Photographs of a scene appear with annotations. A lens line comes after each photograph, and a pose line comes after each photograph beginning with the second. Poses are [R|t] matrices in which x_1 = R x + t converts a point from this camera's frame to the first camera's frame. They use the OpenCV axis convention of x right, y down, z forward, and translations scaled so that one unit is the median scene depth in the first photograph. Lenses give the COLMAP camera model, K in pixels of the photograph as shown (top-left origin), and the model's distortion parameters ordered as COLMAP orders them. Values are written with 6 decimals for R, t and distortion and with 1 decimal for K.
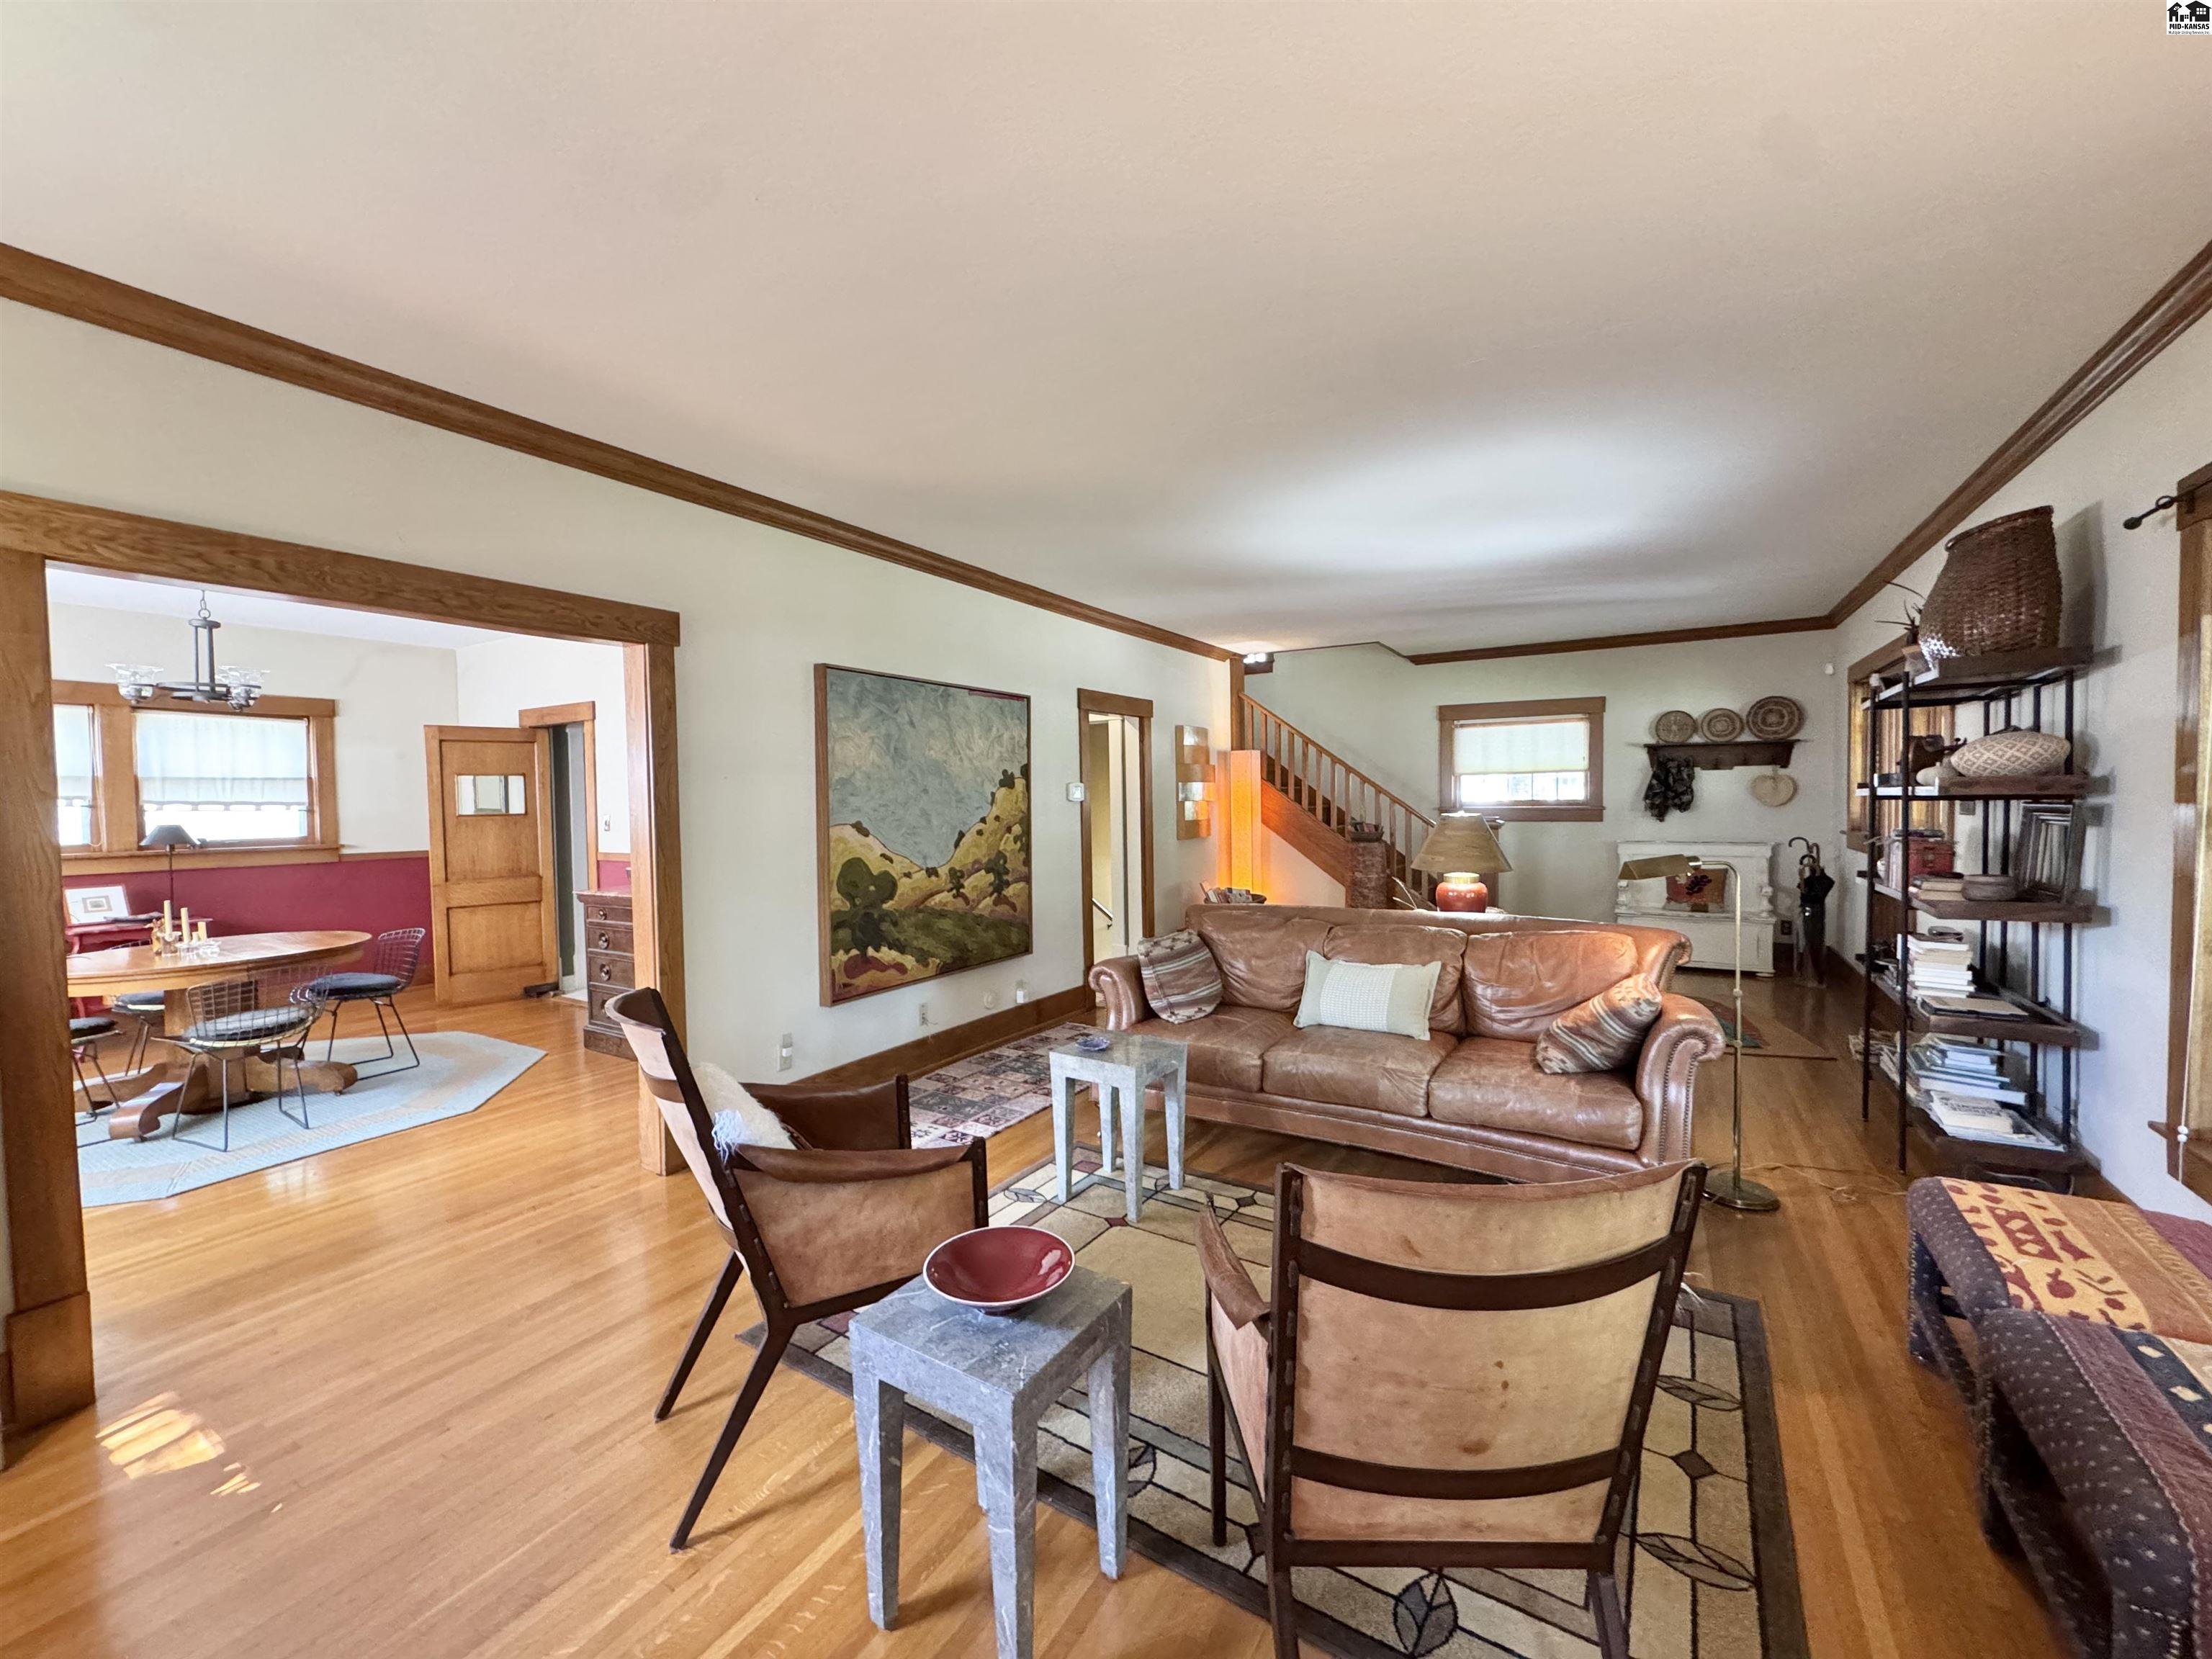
lens RADIAL K [[891.4, 0, 1103.8], [0, 891.4, 825.7], [0, 0, 1]] dist [0.000860, -0.000009]
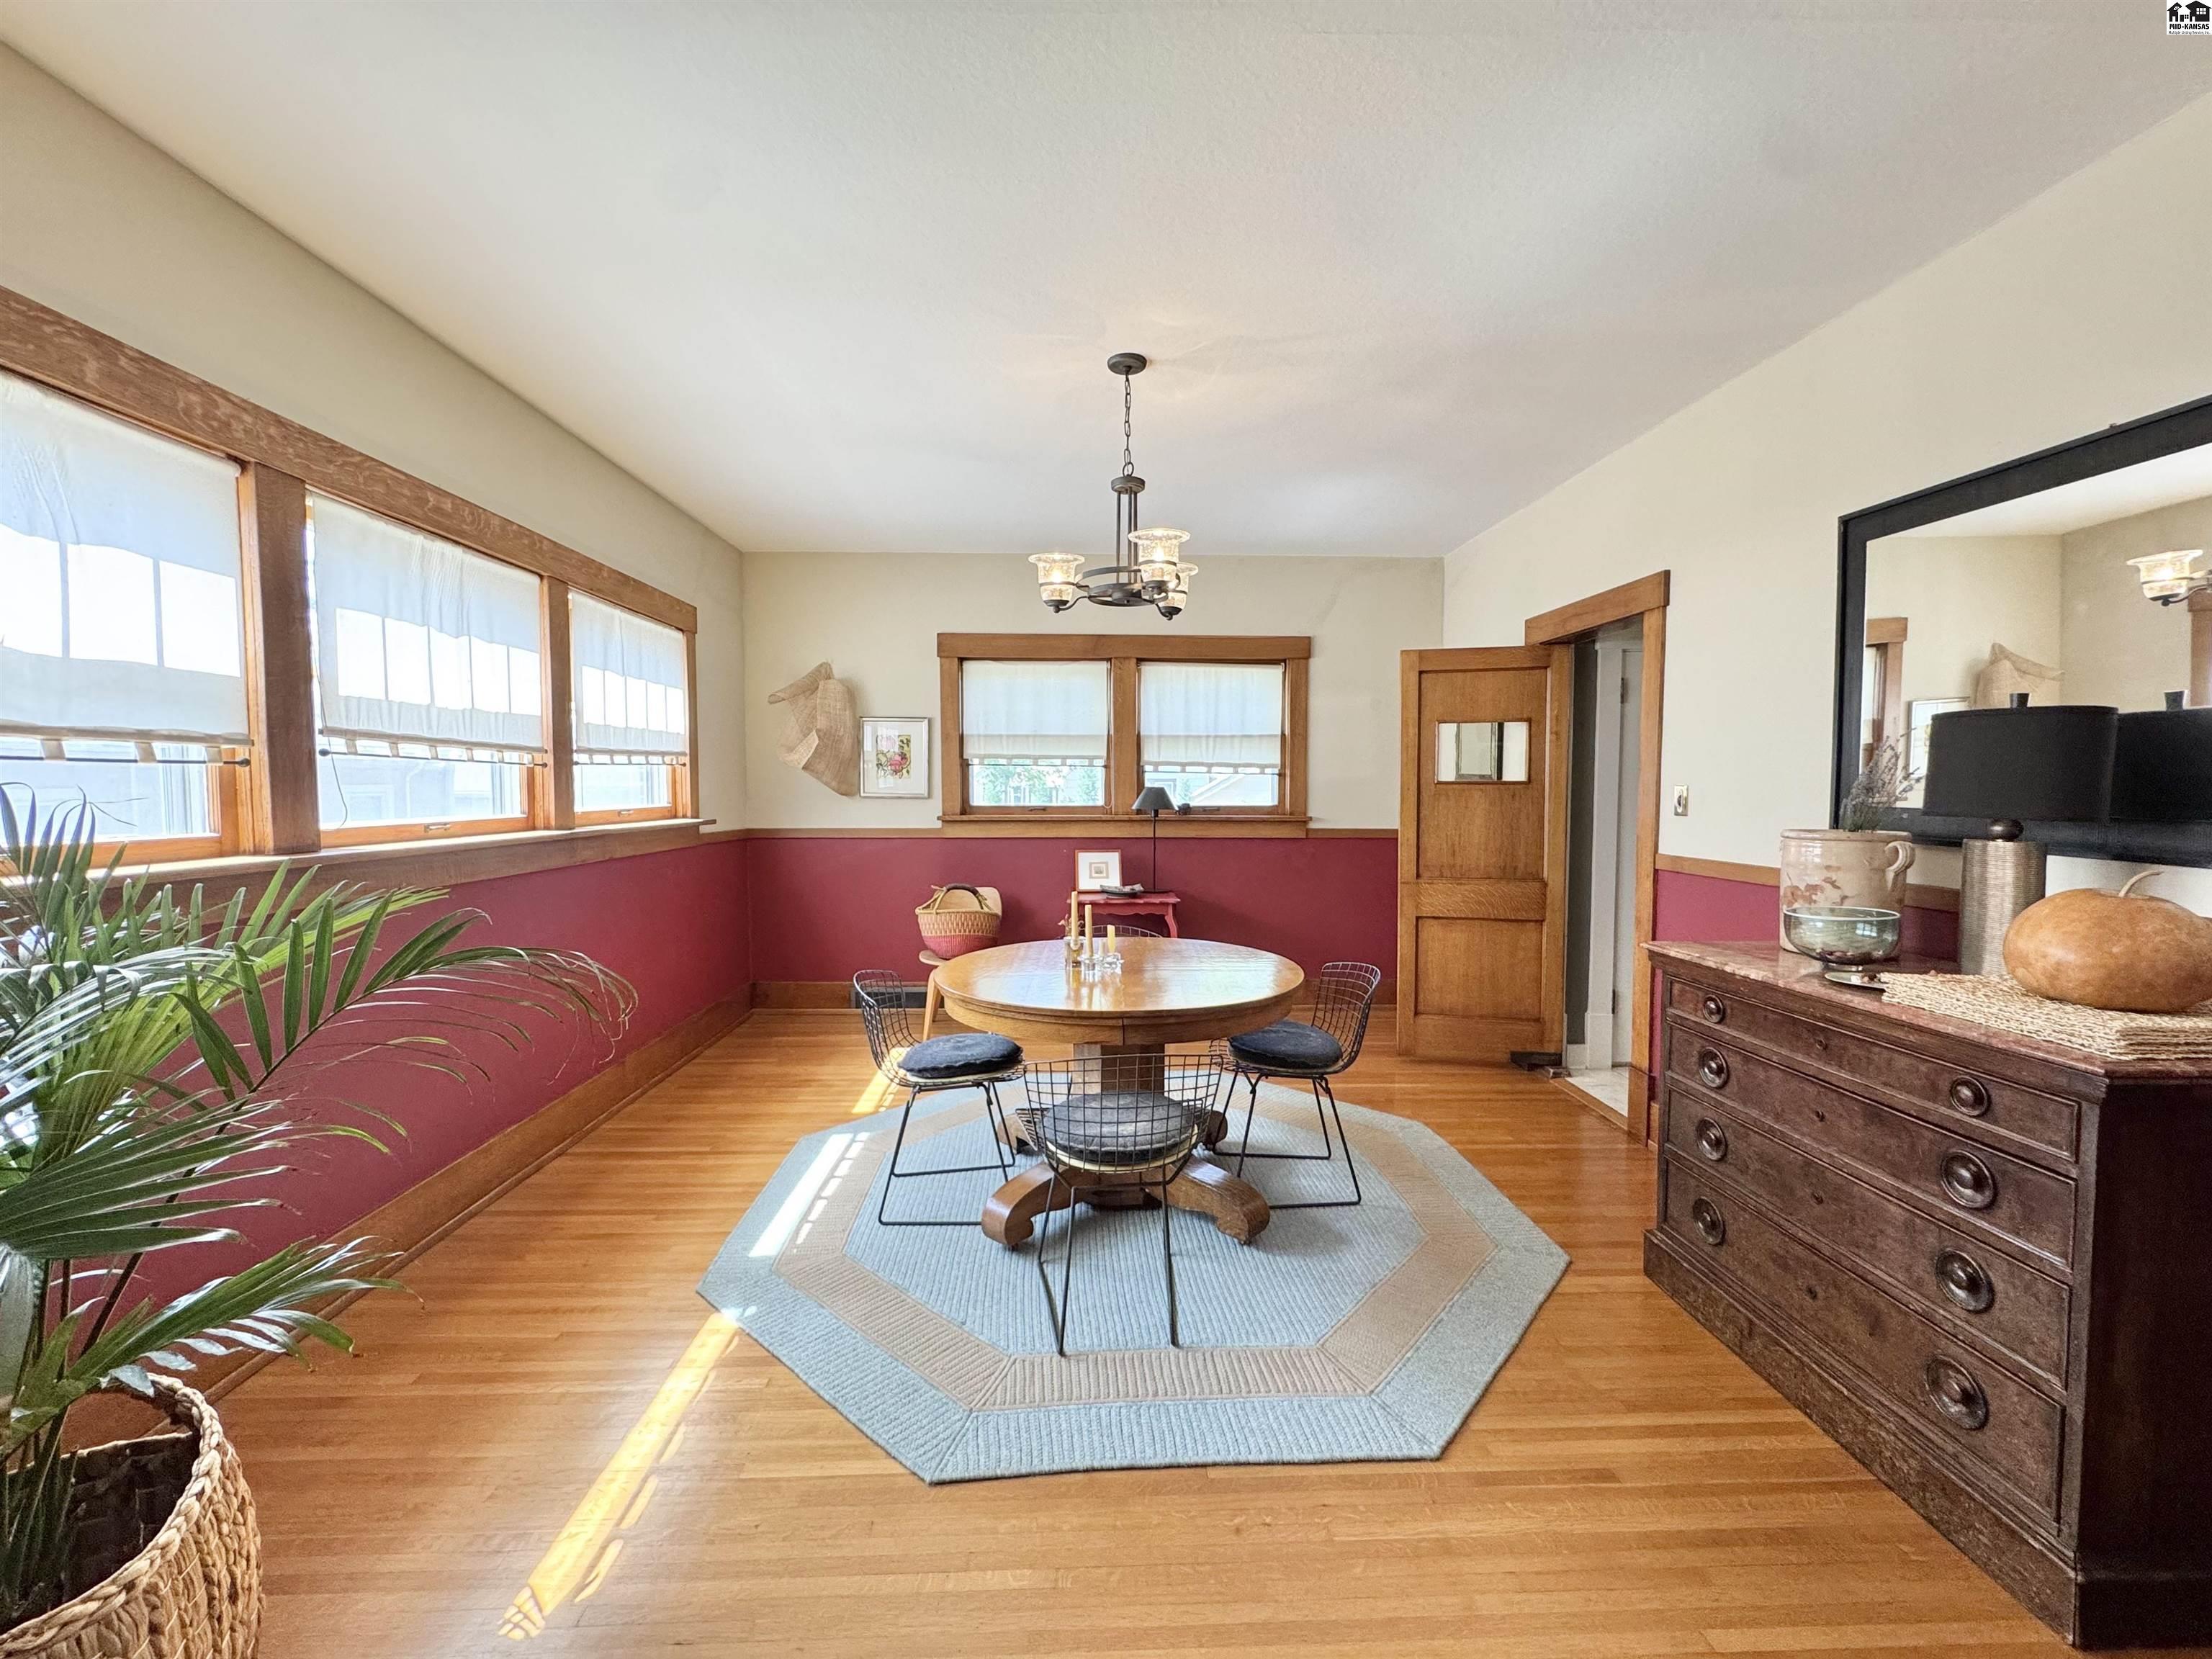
lens RADIAL K [[879.8, 0, 1106.0], [0, 879.8, 829.5], [0, 0, 1]] dist [-0.016633, -0.000021]
pose [[0.556259, 0.058136, -0.828973, -0.304531], [-0.032945, 0.998308, 0.047905, 0.000676], [0.830356, 0.000663, 0.557233, 0.413517]]
